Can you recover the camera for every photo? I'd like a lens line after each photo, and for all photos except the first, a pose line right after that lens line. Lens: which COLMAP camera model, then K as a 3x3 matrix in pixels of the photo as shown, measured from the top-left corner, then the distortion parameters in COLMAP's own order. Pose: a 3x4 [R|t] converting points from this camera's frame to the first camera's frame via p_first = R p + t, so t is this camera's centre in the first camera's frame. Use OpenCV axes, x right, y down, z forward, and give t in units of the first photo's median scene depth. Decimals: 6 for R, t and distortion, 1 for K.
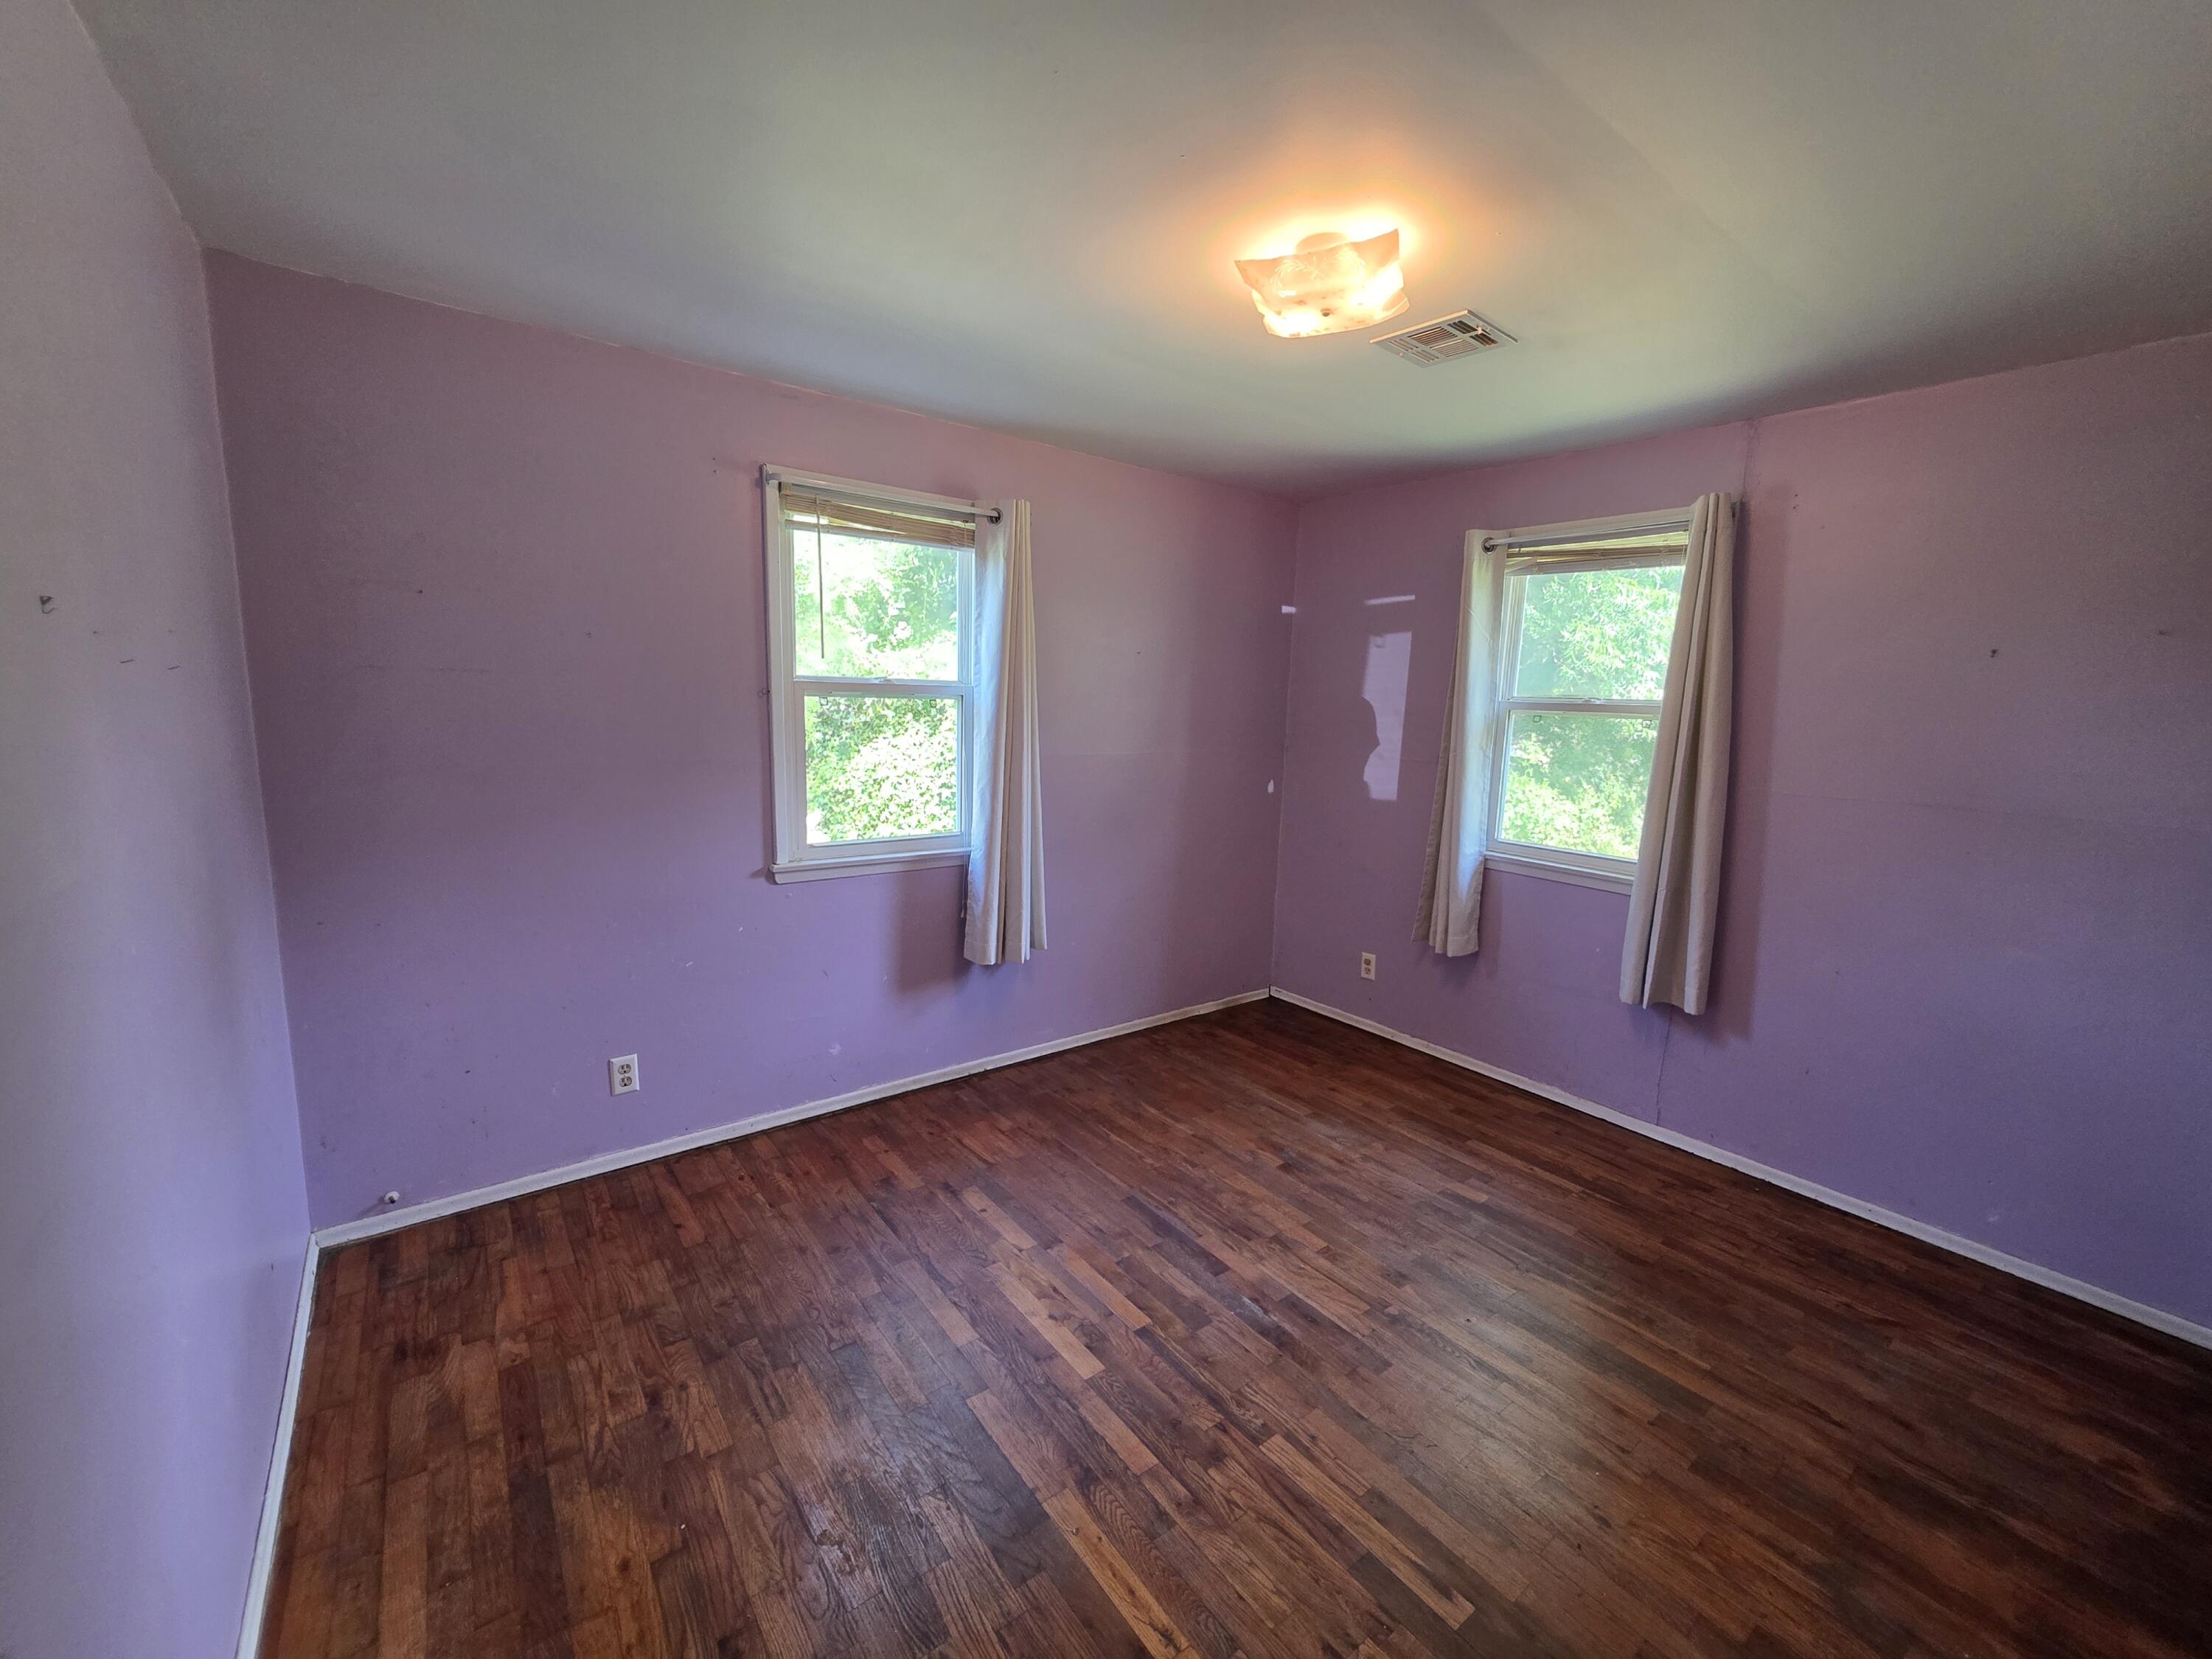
lens RADIAL K [[889.6, 0, 1112.5], [0, 889.6, 827.0], [0, 0, 1]] dist [0.000588, 0.000595]
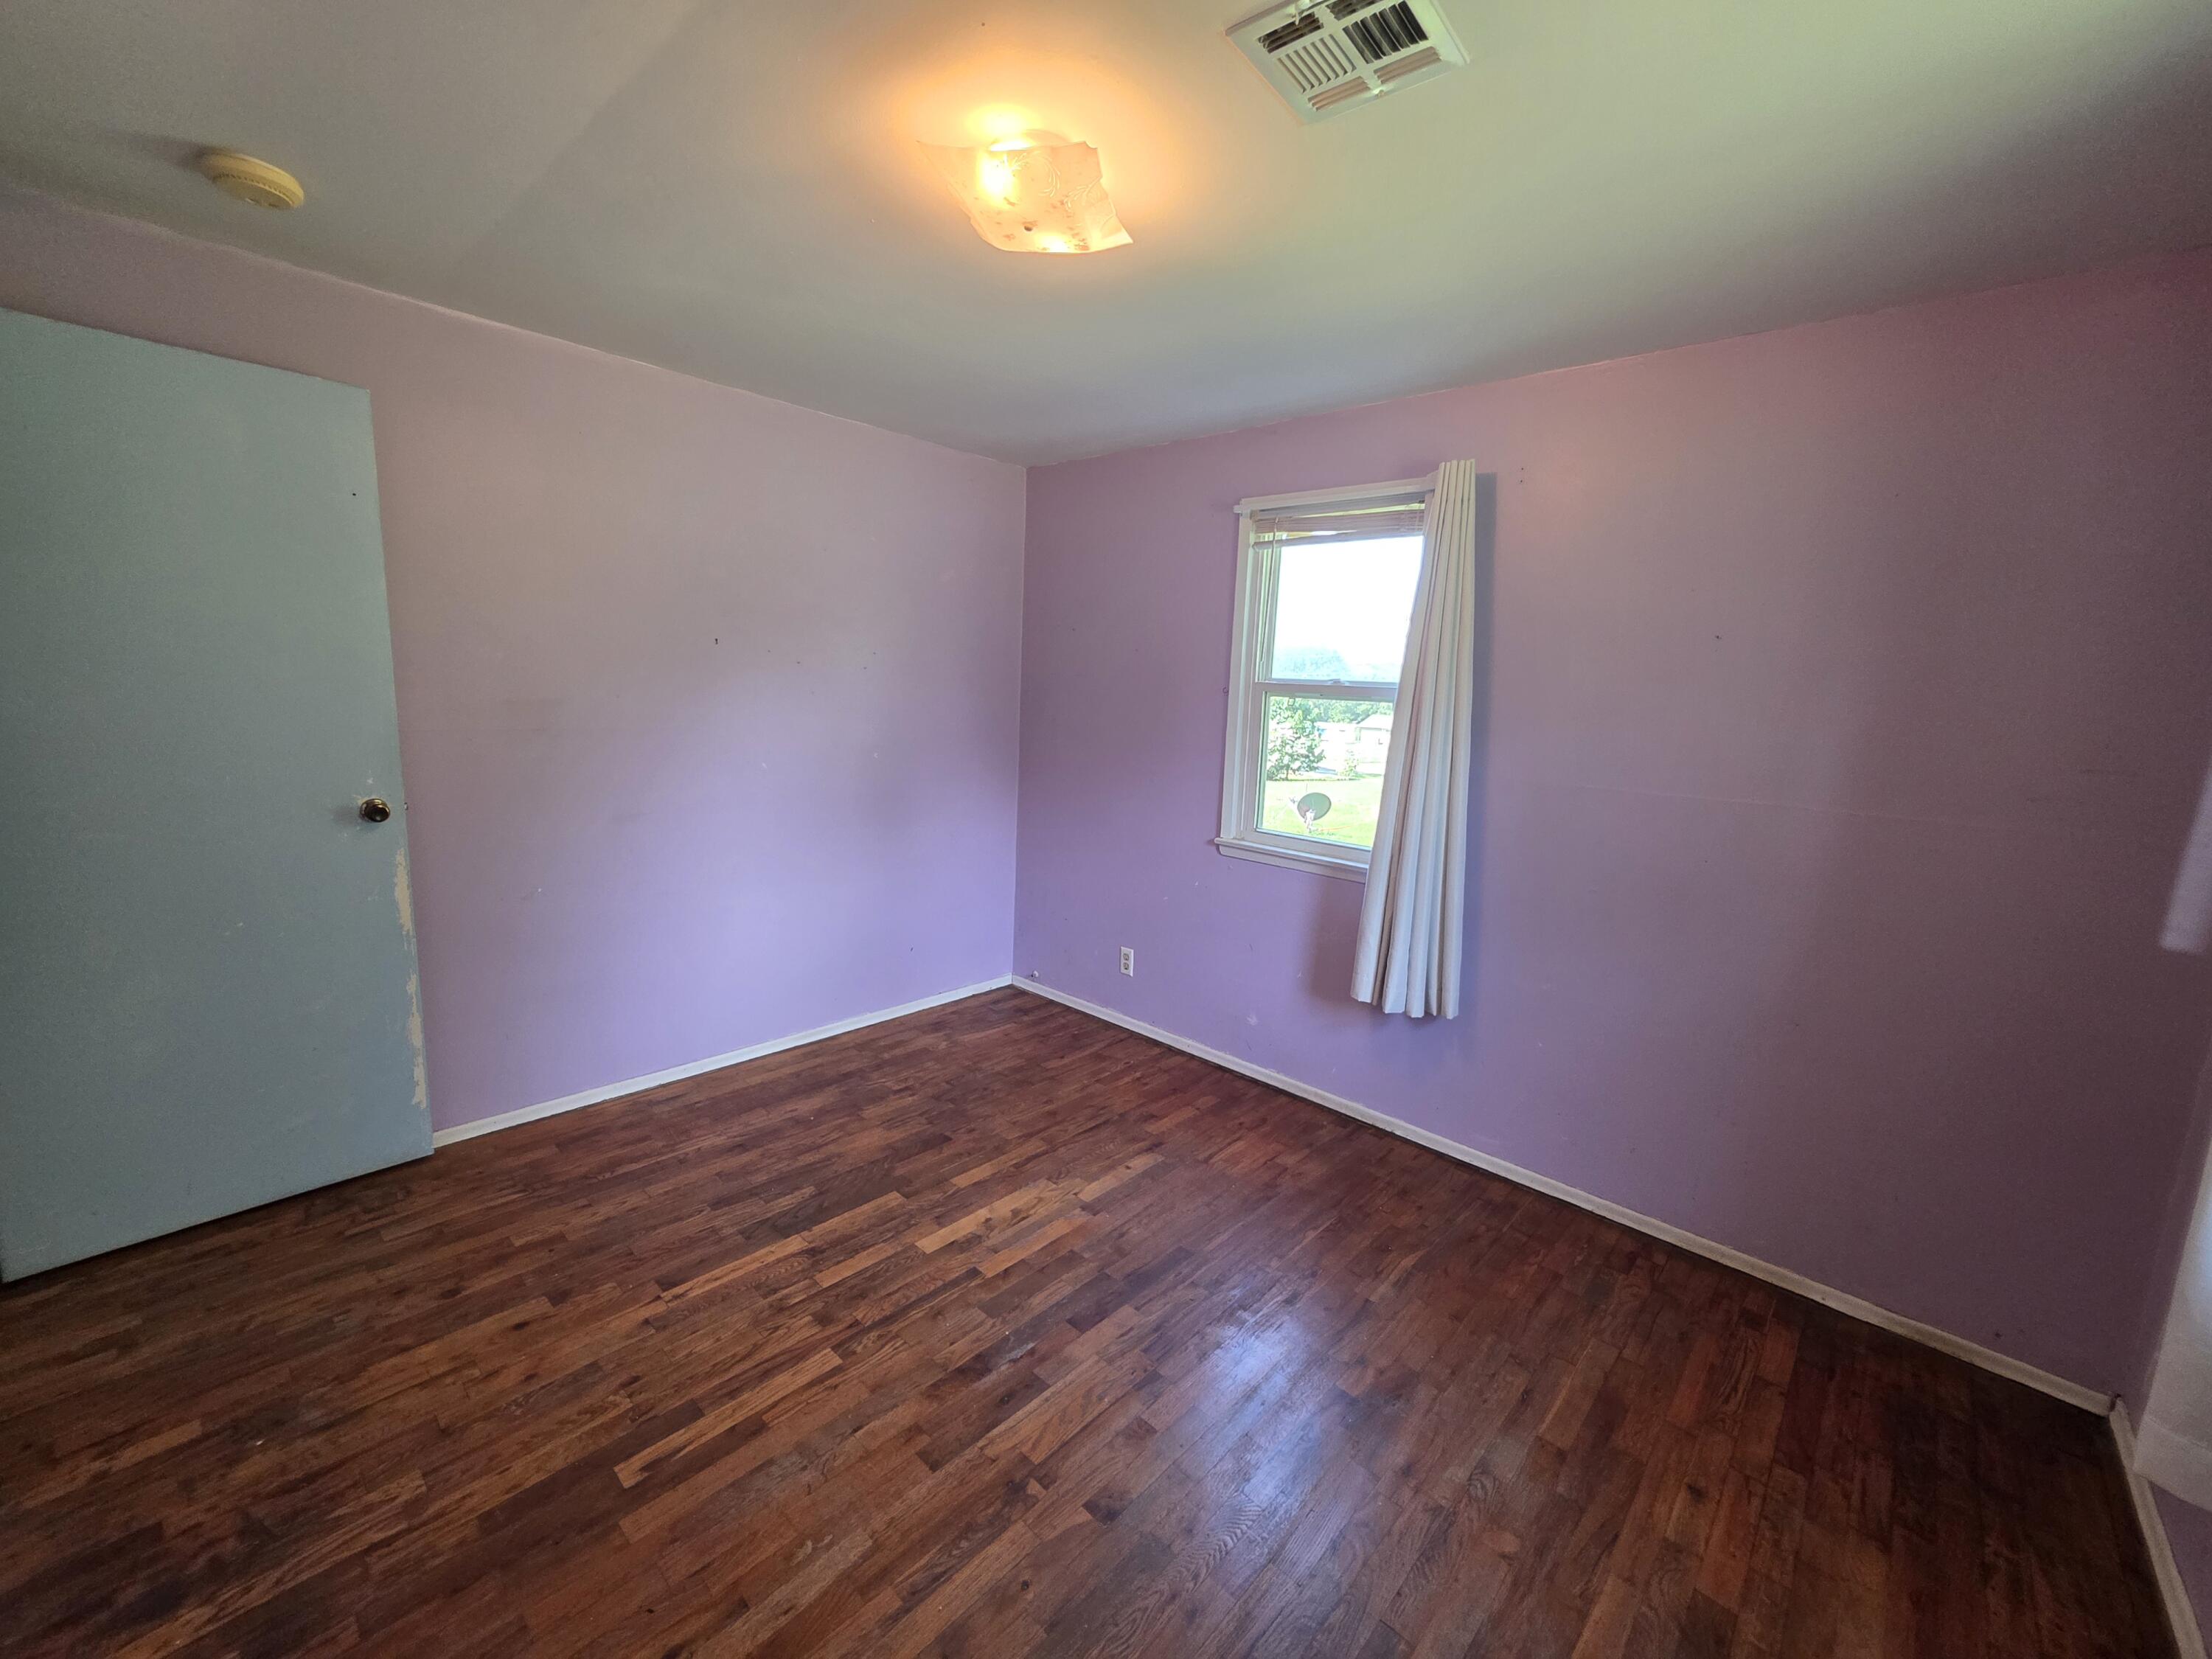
lens RADIAL K [[891.1, 0, 1111.8], [0, 891.1, 823.8], [0, 0, 1]] dist [-0.000043, -0.000179]
pose [[0.168734, 0.132185, -0.976758, 0.967466], [-0.187229, 0.977223, 0.099904, -0.086366], [0.967716, 0.166020, 0.189639, 0.817762]]
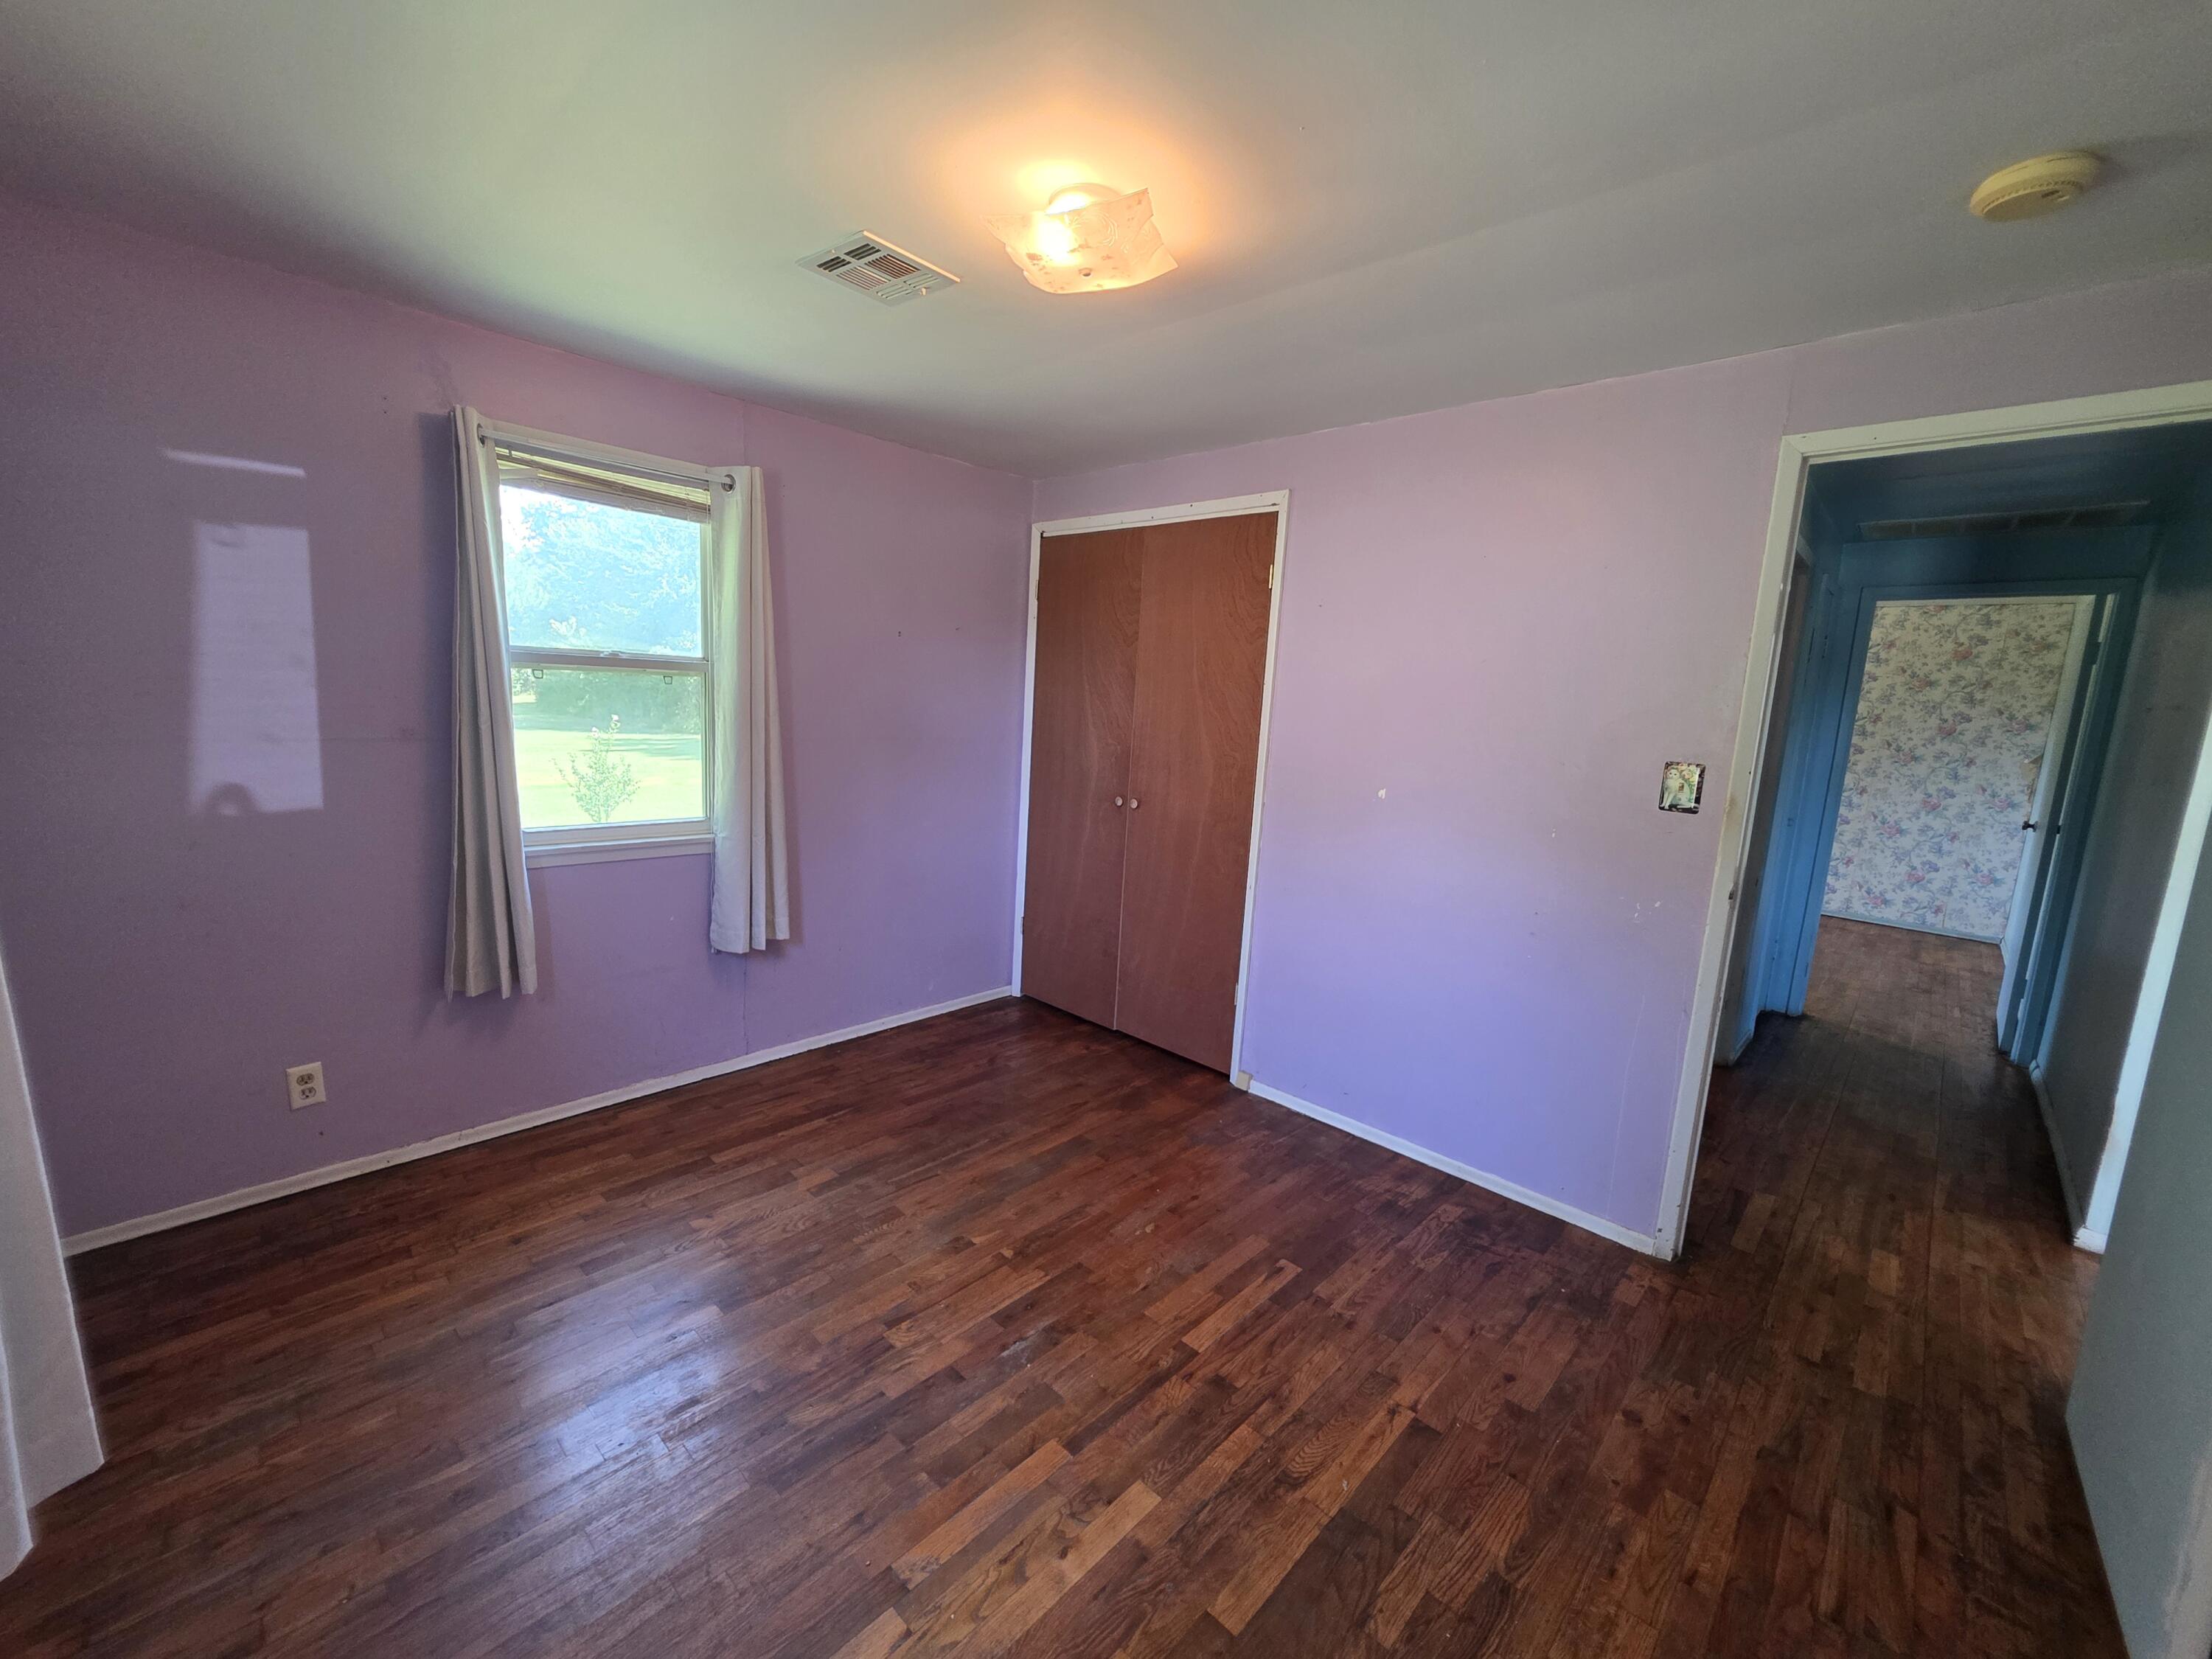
lens RADIAL K [[889.6, 0, 1112.5], [0, 889.6, 827.0], [0, 0, 1]] dist [0.000588, 0.000595]
pose [[-0.157362, -0.186471, 0.969776, -0.635418], [0.090616, 0.975142, 0.202207, -0.157107], [-0.983375, 0.119697, -0.136553, 0.948512]]
